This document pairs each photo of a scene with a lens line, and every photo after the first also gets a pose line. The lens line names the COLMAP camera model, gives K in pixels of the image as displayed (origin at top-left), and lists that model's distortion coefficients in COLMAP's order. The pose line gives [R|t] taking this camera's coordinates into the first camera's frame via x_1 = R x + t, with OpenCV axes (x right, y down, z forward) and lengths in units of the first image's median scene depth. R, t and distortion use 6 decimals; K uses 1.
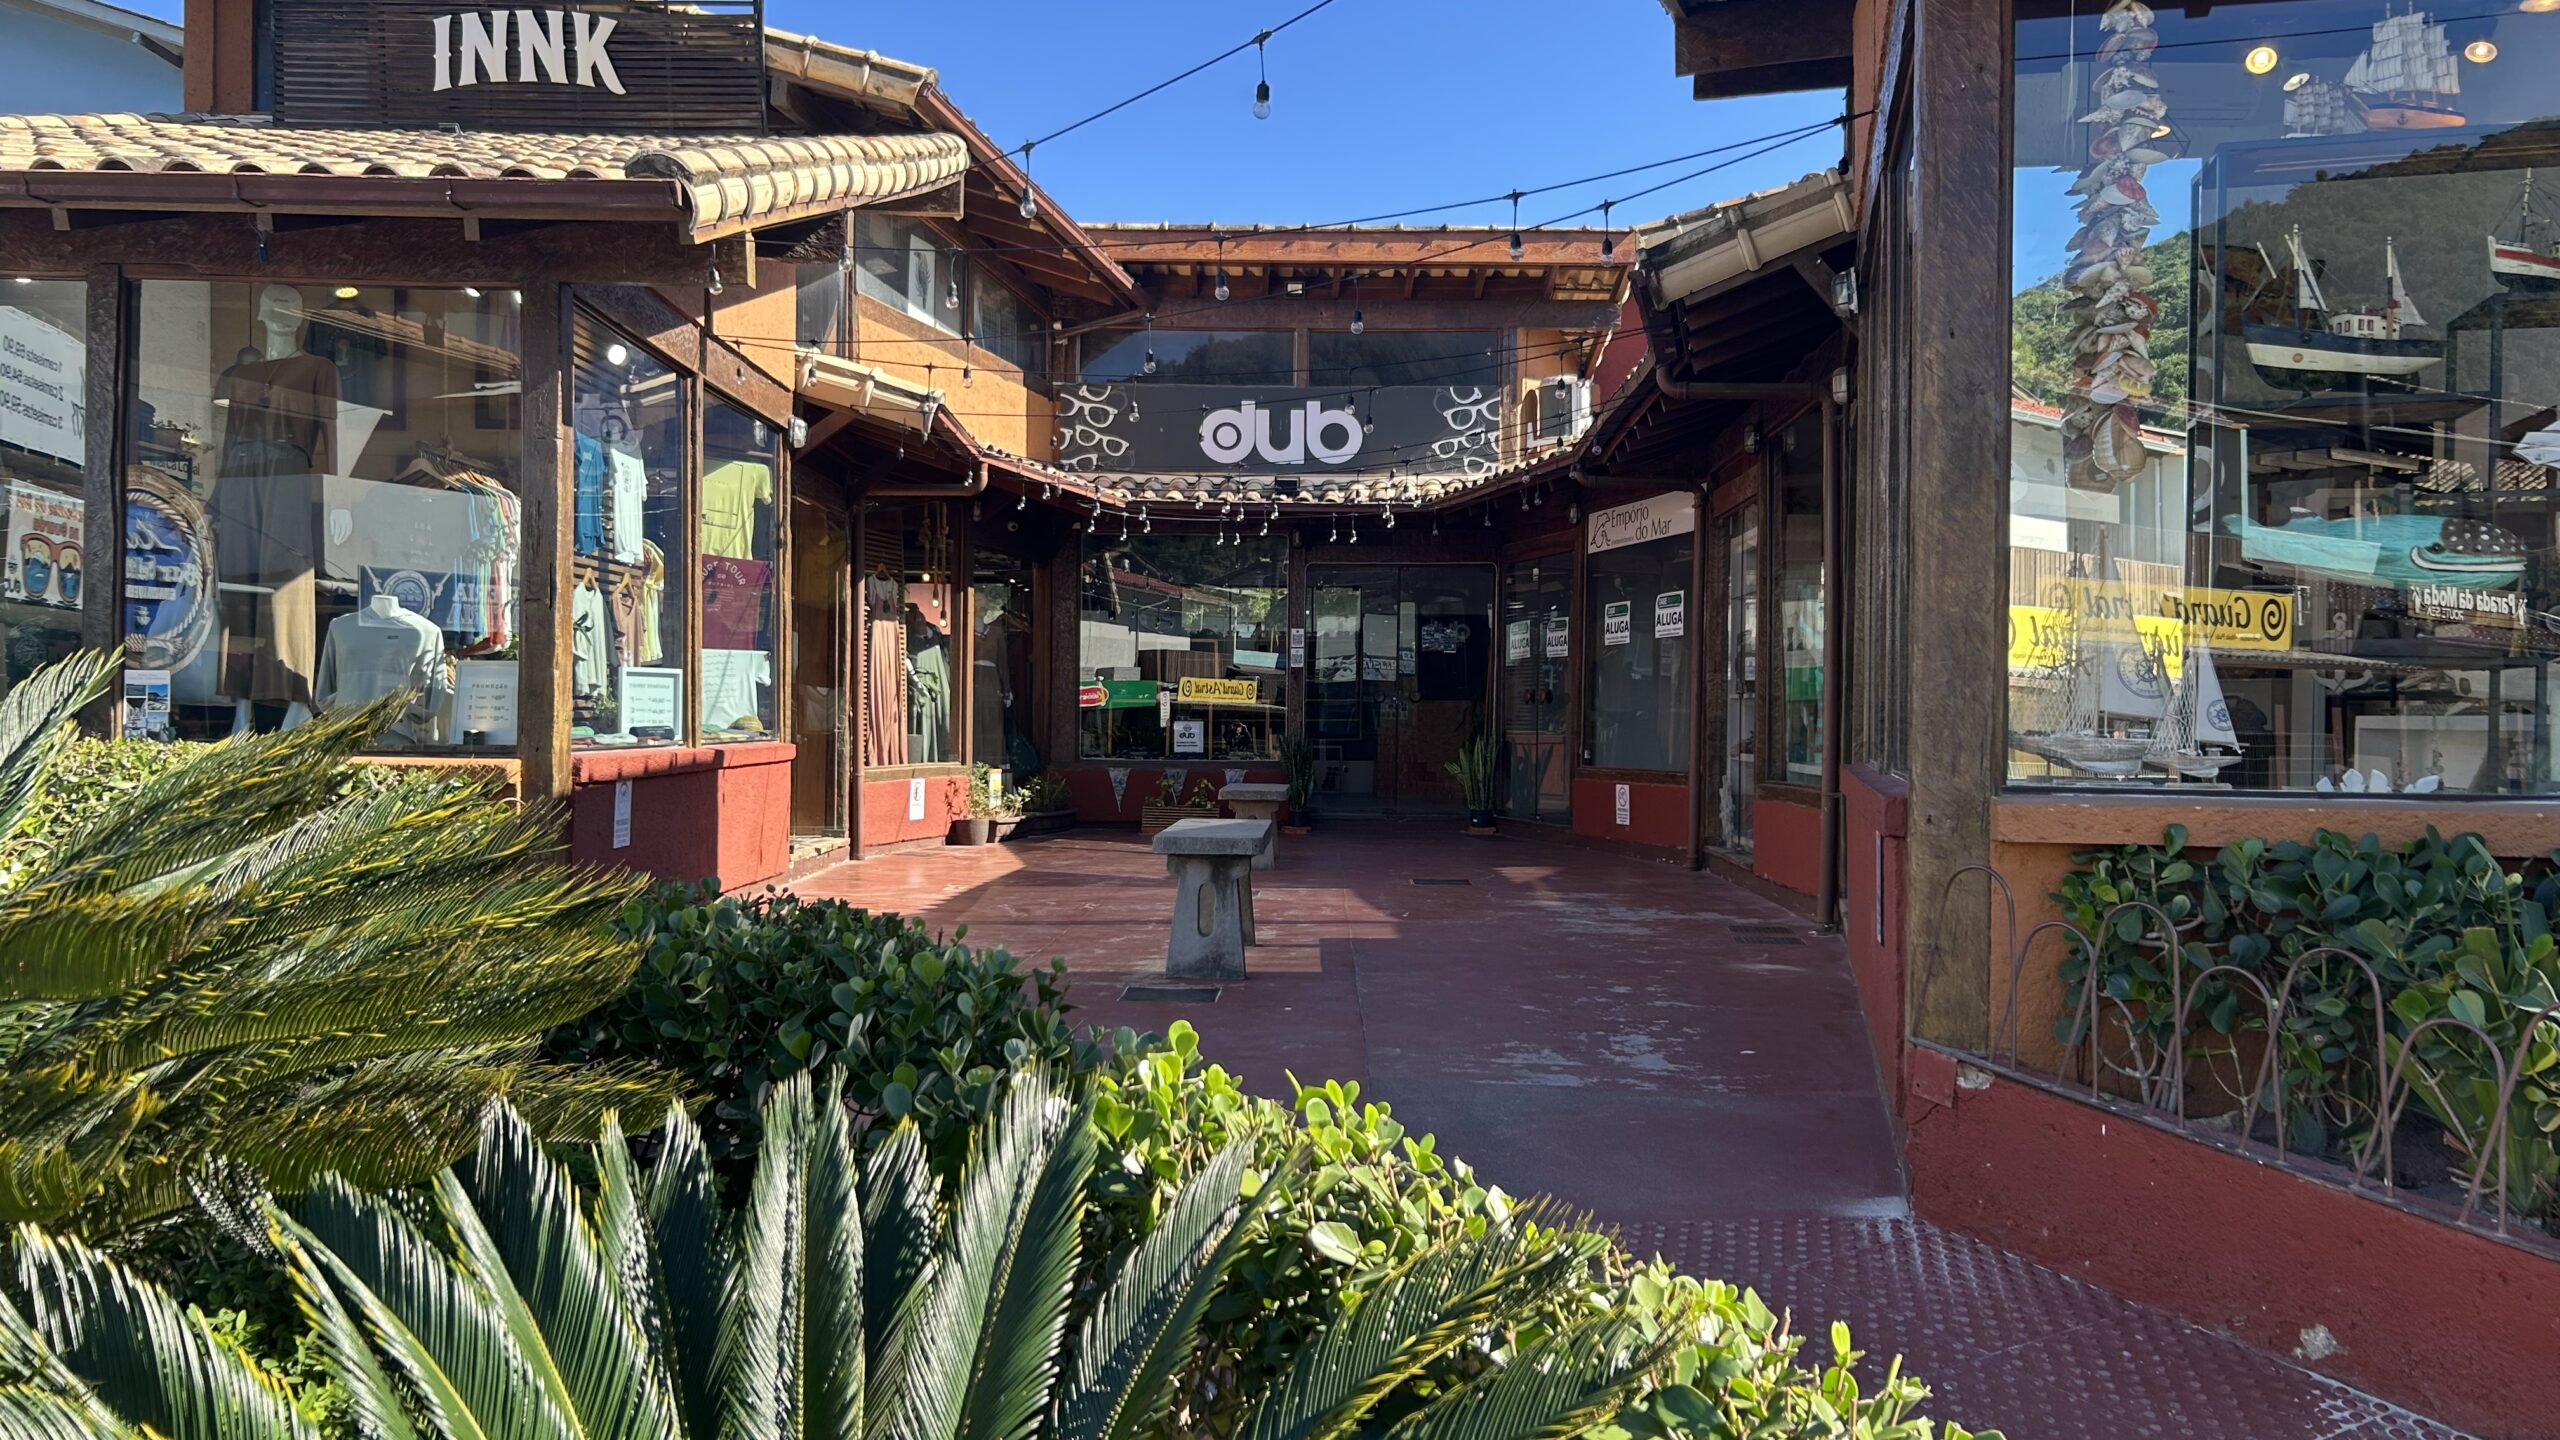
lens RADIAL K [[1951.6, 0, 1284.1], [0, 1951.6, 732.9], [0, 0, 1]] dist [0.034253, -0.033730]
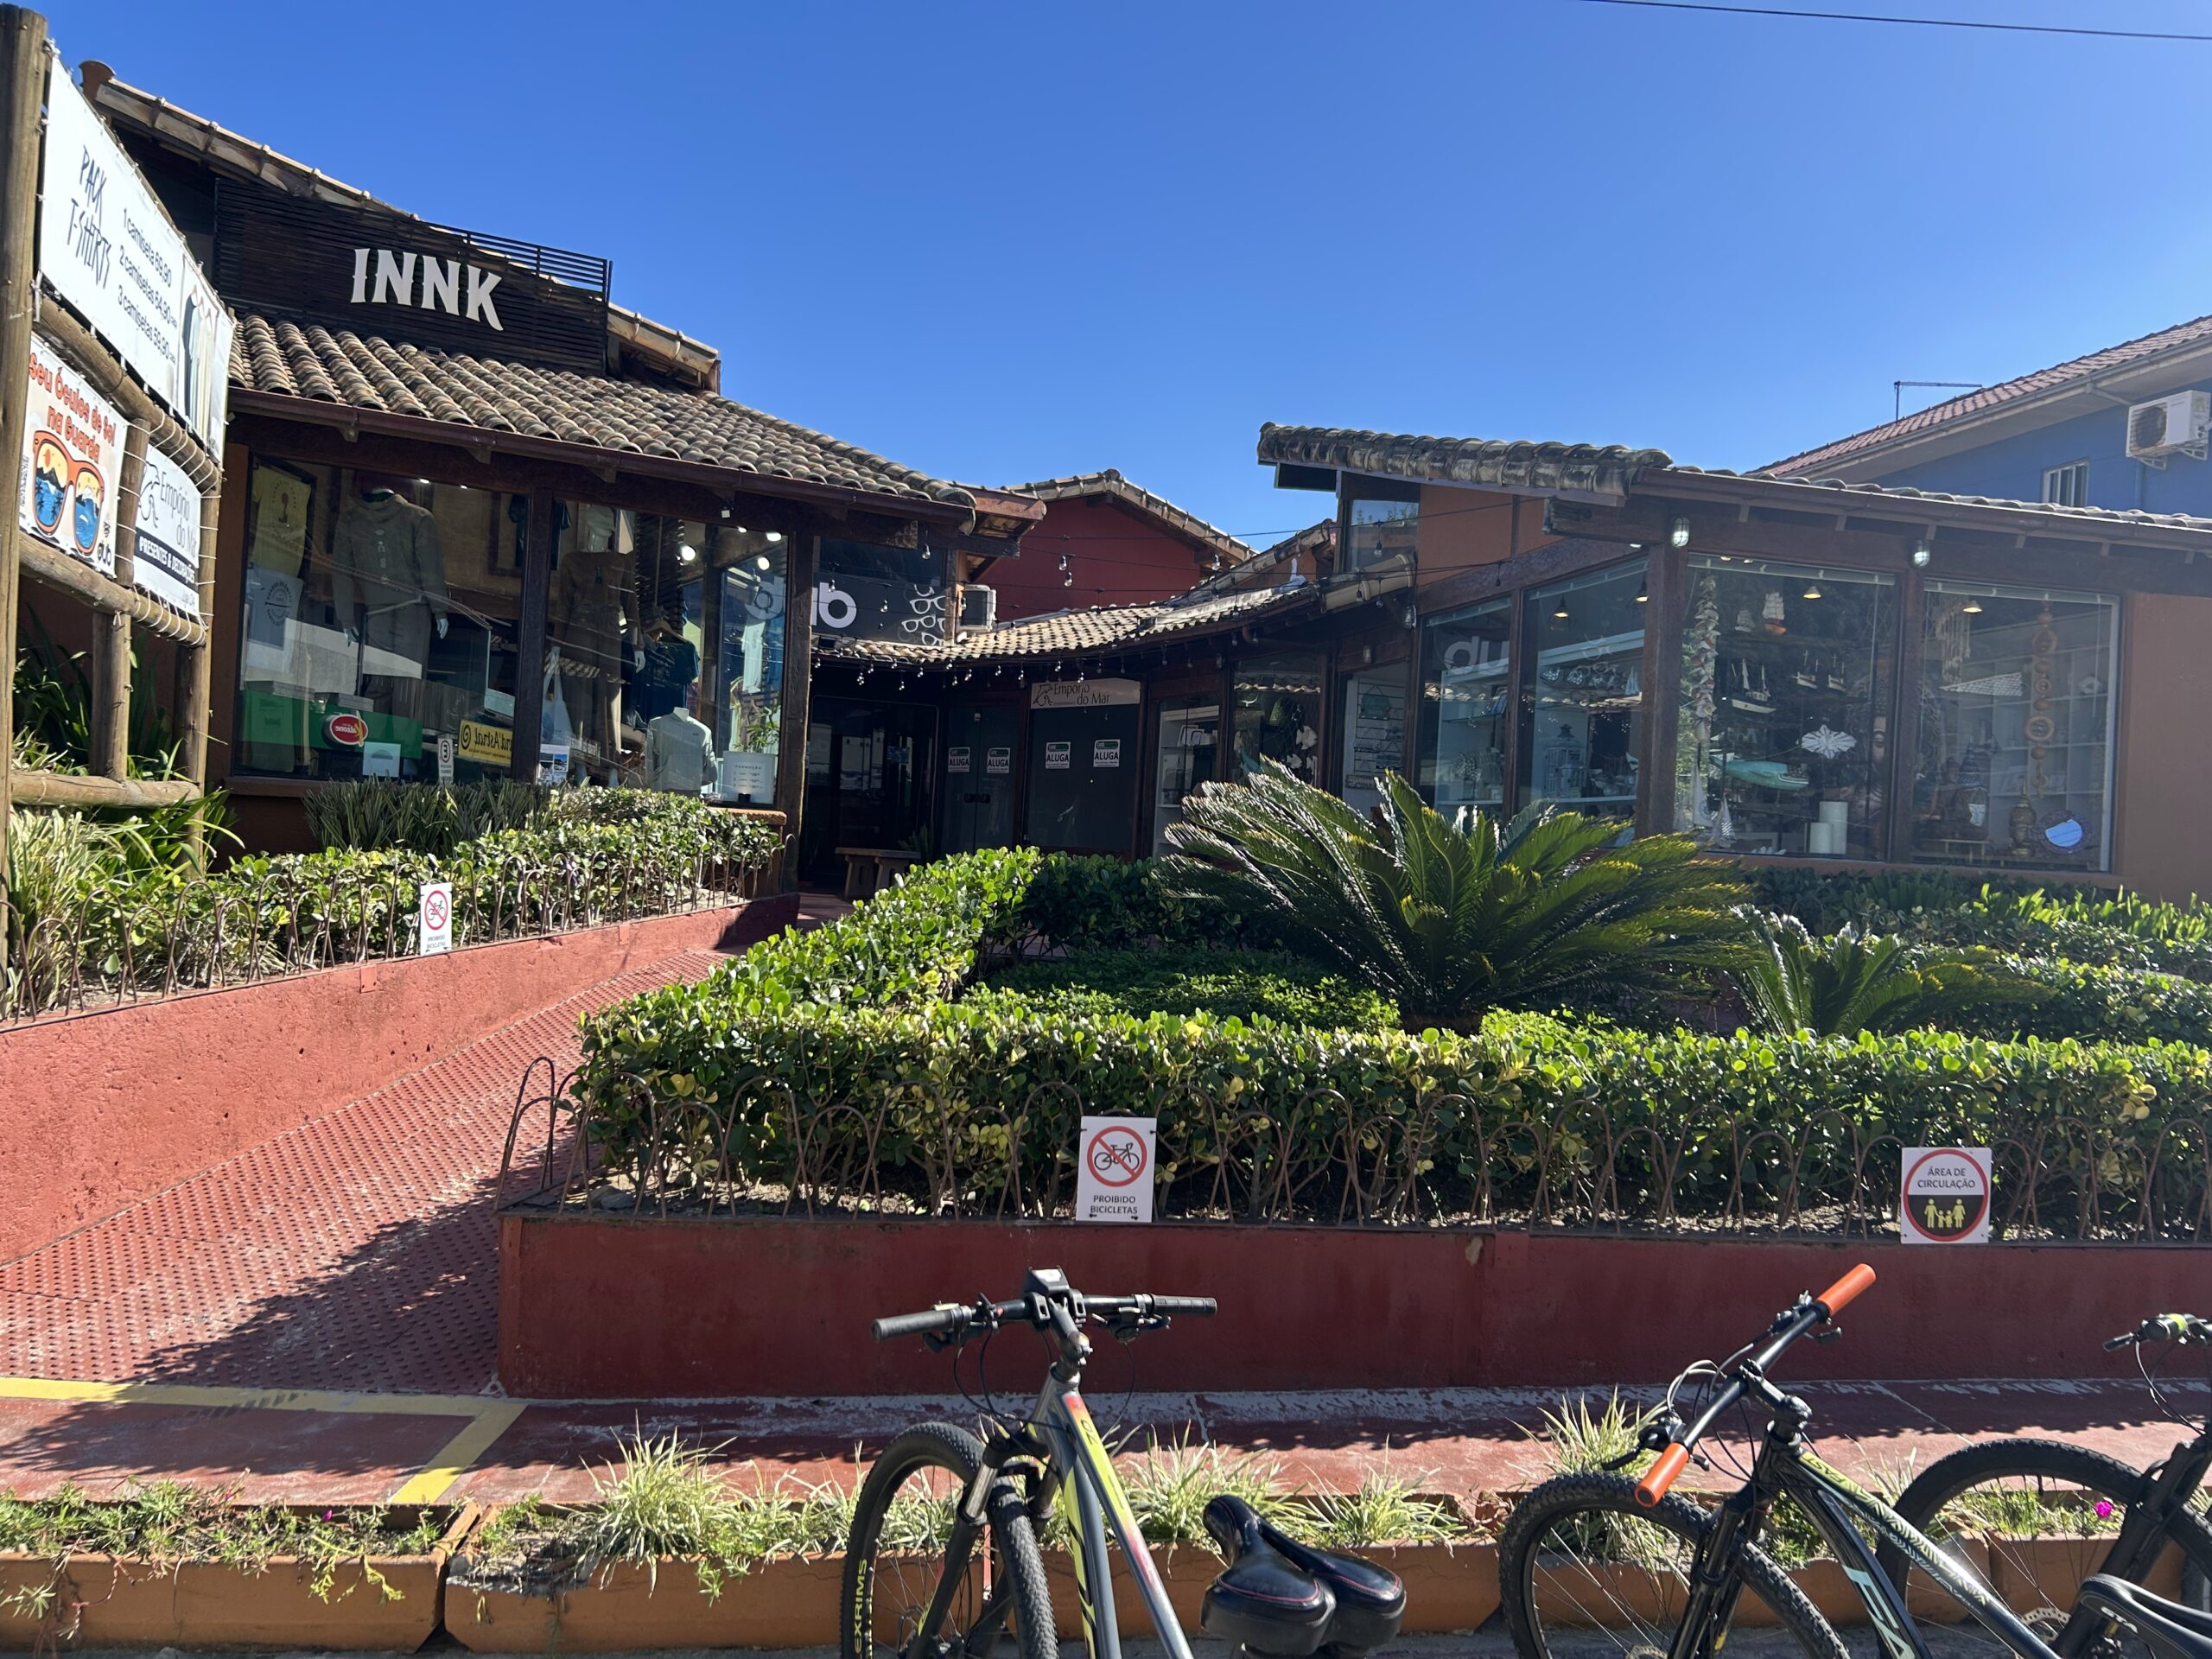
lens RADIAL K [[1676.4, 0, 1120.0], [0, 1676.4, 853.3], [0, 0, 1]] dist [0.029274, -0.030961]
pose [[0.880860, 0.036221, 0.471989, -0.500113], [-0.042904, 0.999073, 0.003401, 0.019315], [-0.471429, -0.023246, 0.881598, -0.259539]]
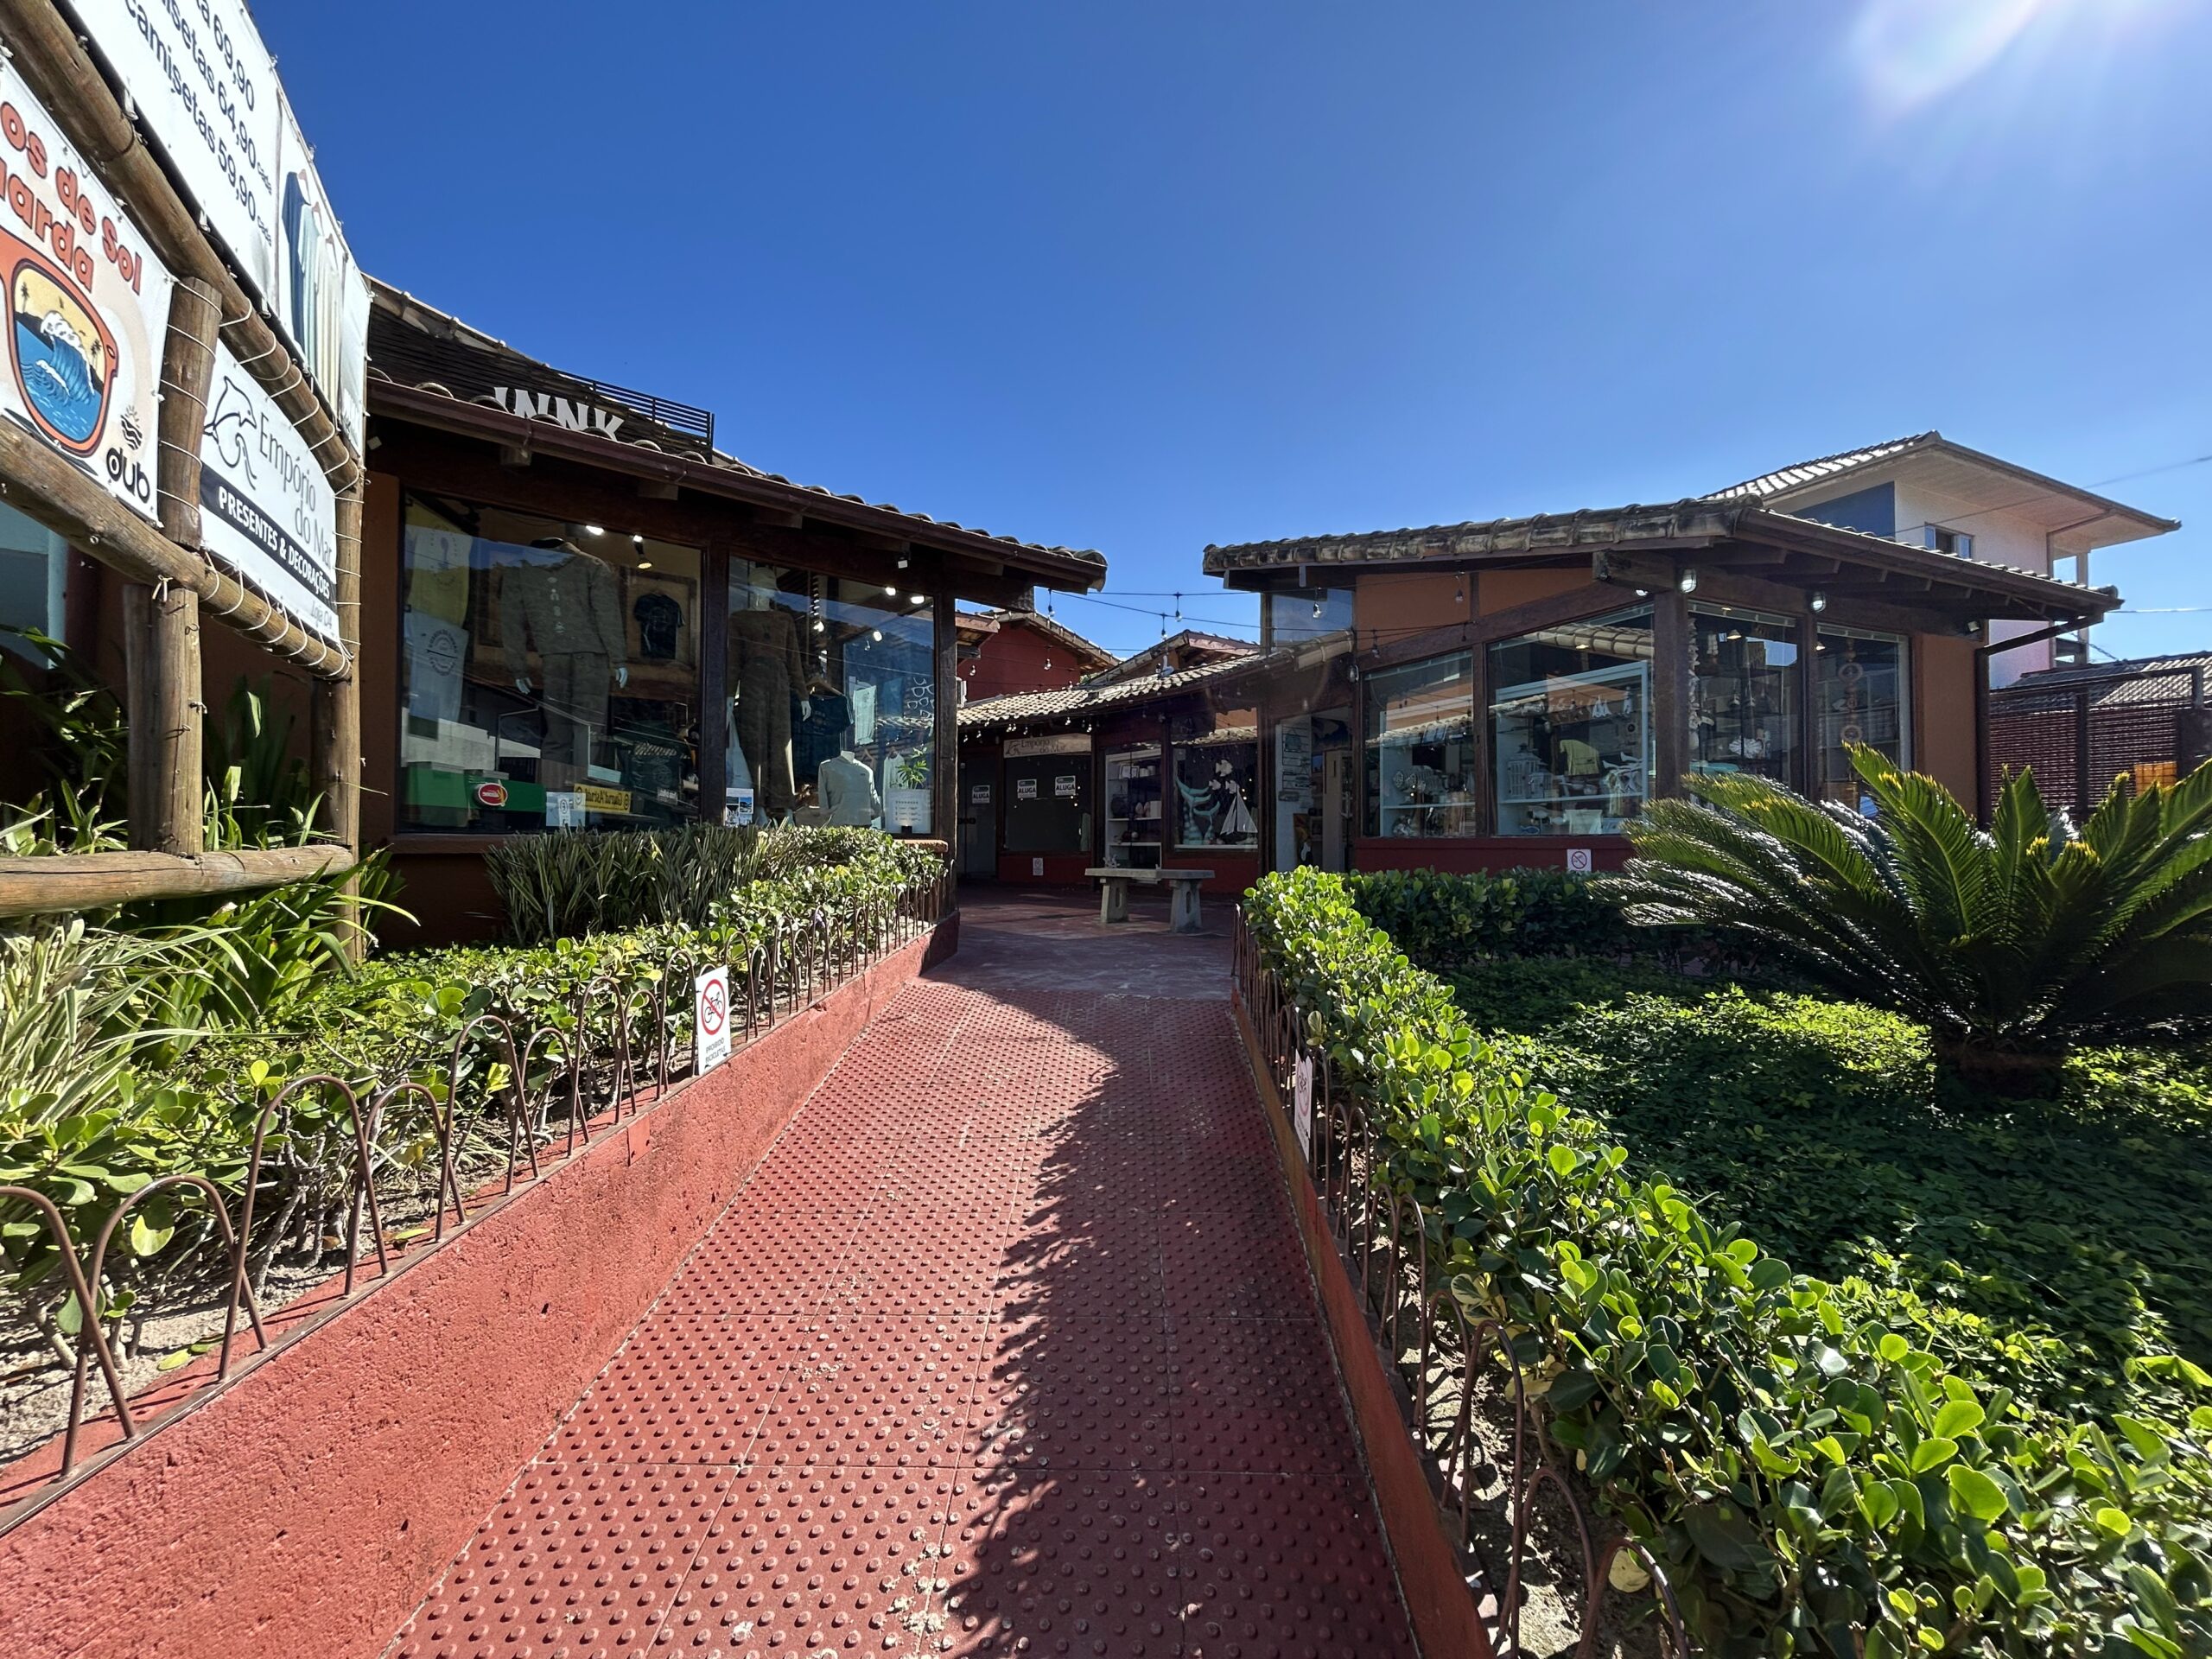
lens RADIAL K [[896.8, 0, 1109.6], [0, 896.8, 832.7], [0, 0, 1]] dist [0.000627, 0.000187]
pose [[0.781862, -0.001117, 0.623451, -0.495757], [0.010242, 0.999886, -0.011053, 0.010677], [-0.623368, 0.015027, 0.781785, 0.127213]]
